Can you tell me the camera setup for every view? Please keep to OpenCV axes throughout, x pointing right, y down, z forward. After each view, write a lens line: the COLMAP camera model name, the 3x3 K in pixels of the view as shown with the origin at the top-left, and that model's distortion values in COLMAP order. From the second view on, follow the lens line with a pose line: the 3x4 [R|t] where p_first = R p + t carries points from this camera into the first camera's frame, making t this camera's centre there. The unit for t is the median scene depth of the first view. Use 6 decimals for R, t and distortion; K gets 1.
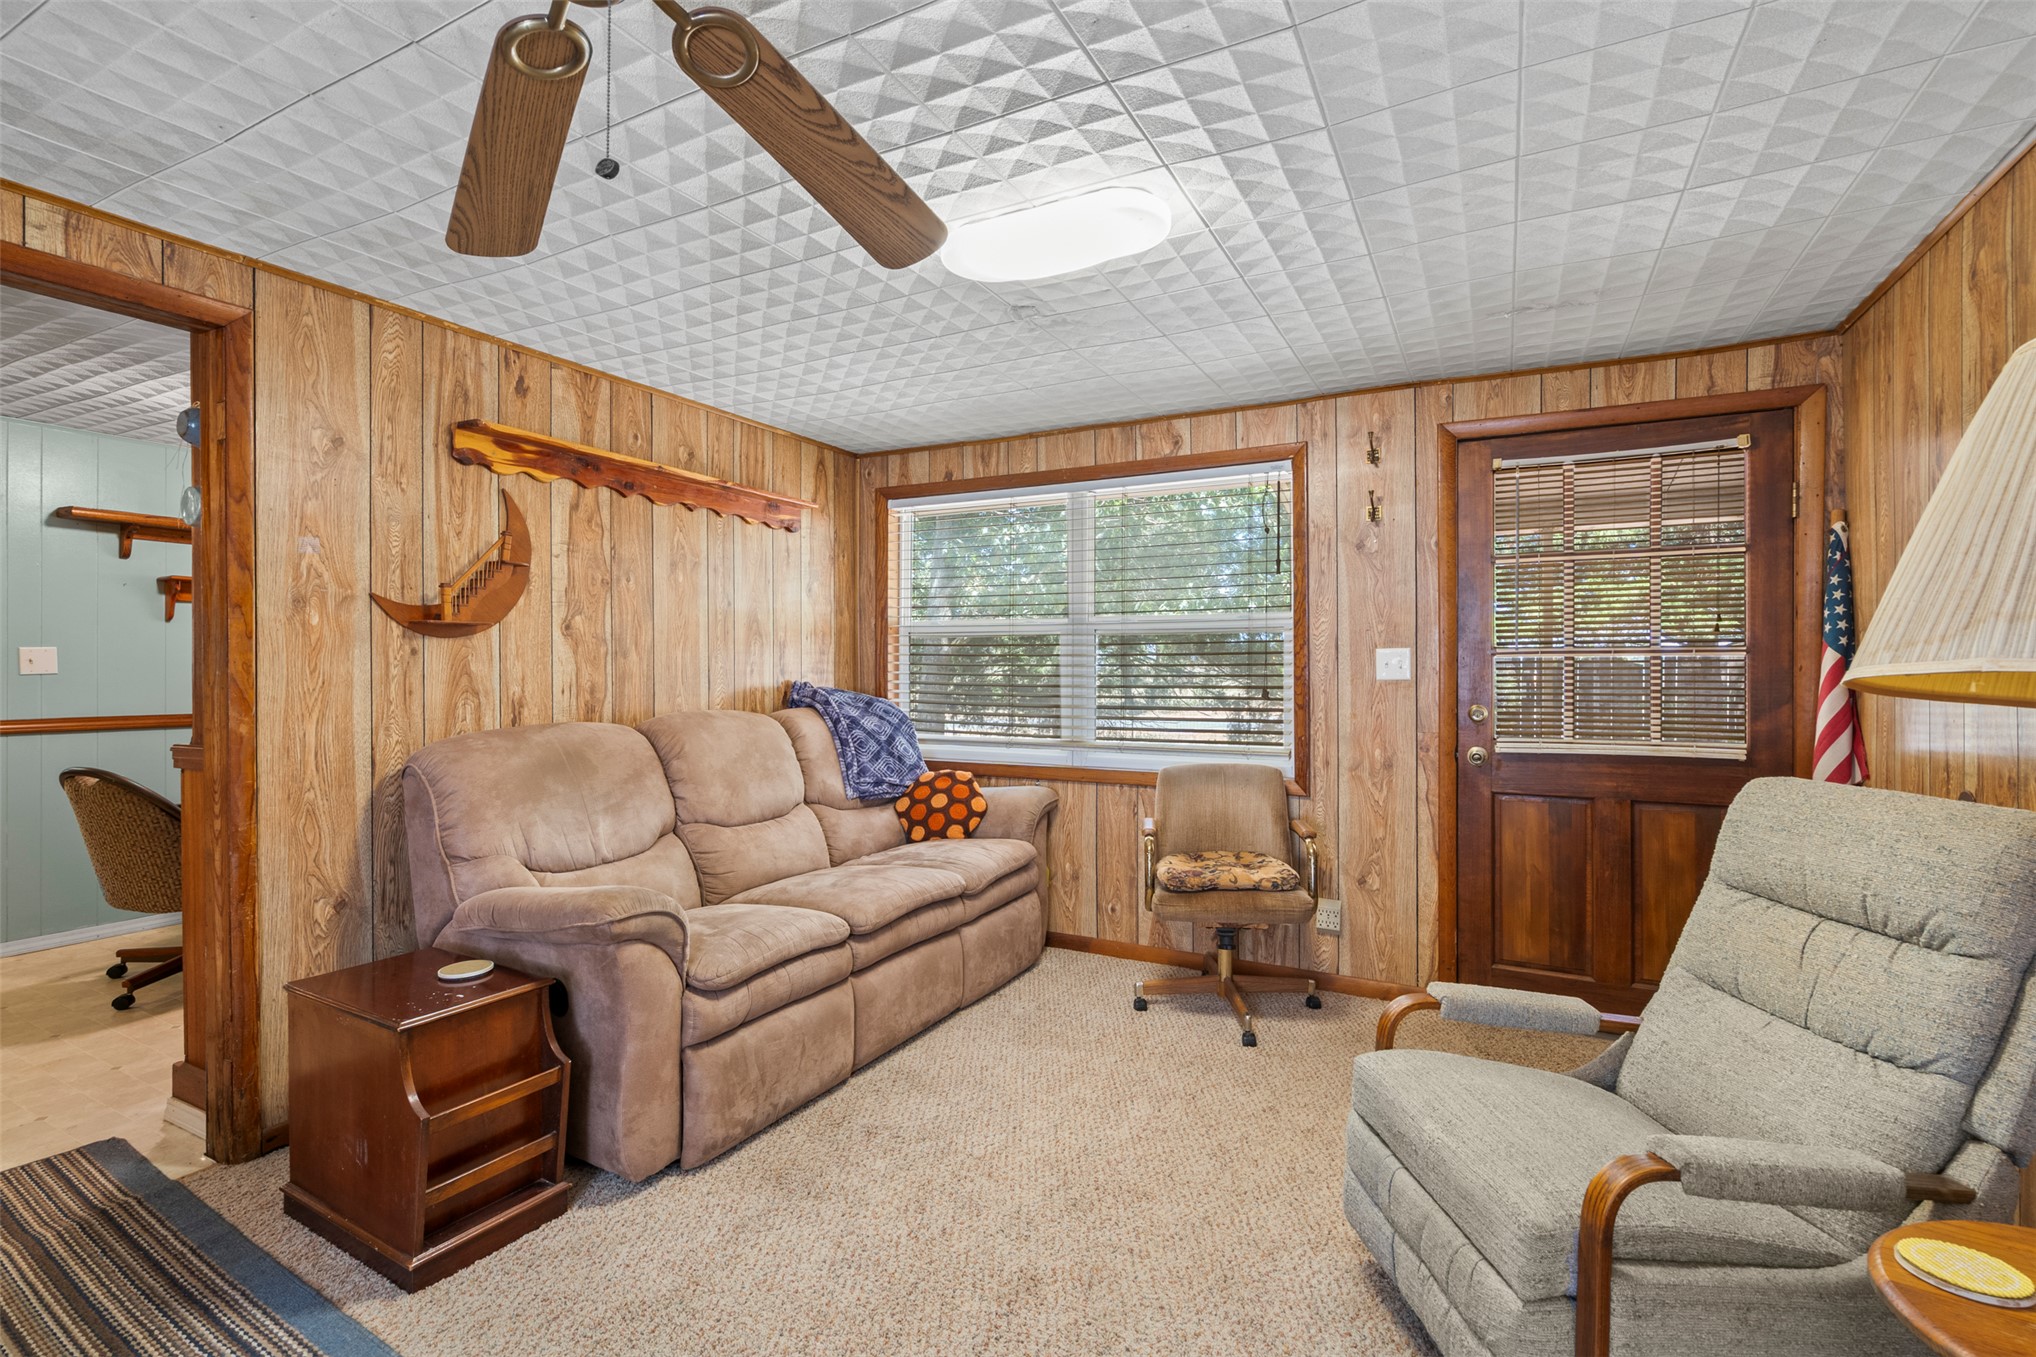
lens RADIAL K [[924.5, 0, 992.5], [0, 924.5, 668.5], [0, 0, 1]] dist [-0.004538, 0.000966]
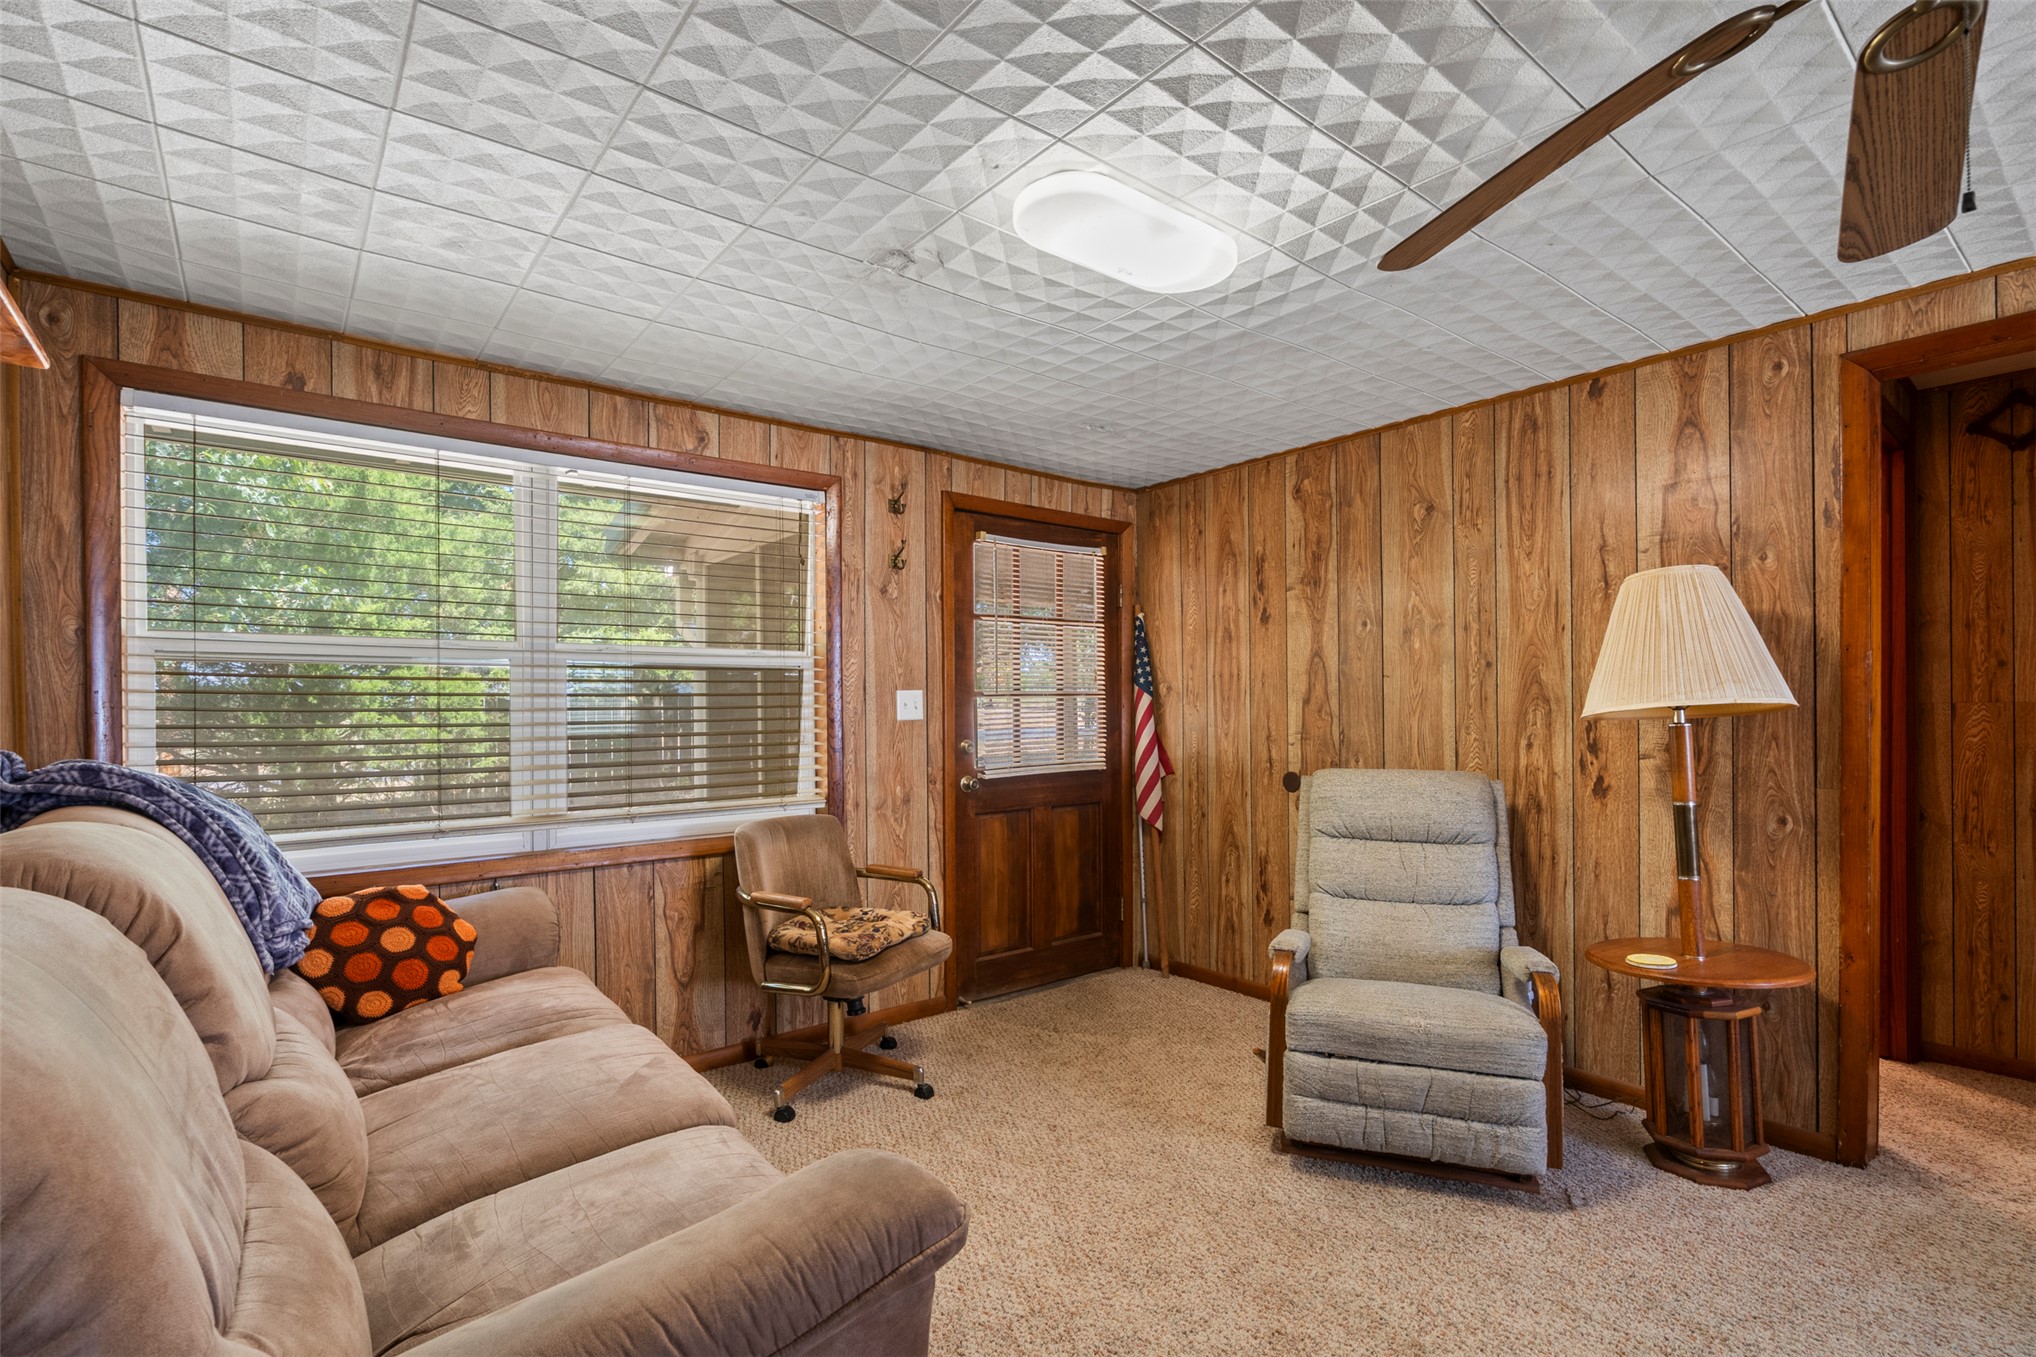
lens RADIAL K [[941.2, 0, 1008.3], [0, 941.2, 706.4], [0, 0, 1]] dist [-0.005465, 0.002045]
pose [[0.398488, -0.004991, 0.917160, -0.511992], [0.009408, 0.999955, 0.001354, -0.003749], [-0.917125, 0.008089, 0.398517, 0.454772]]
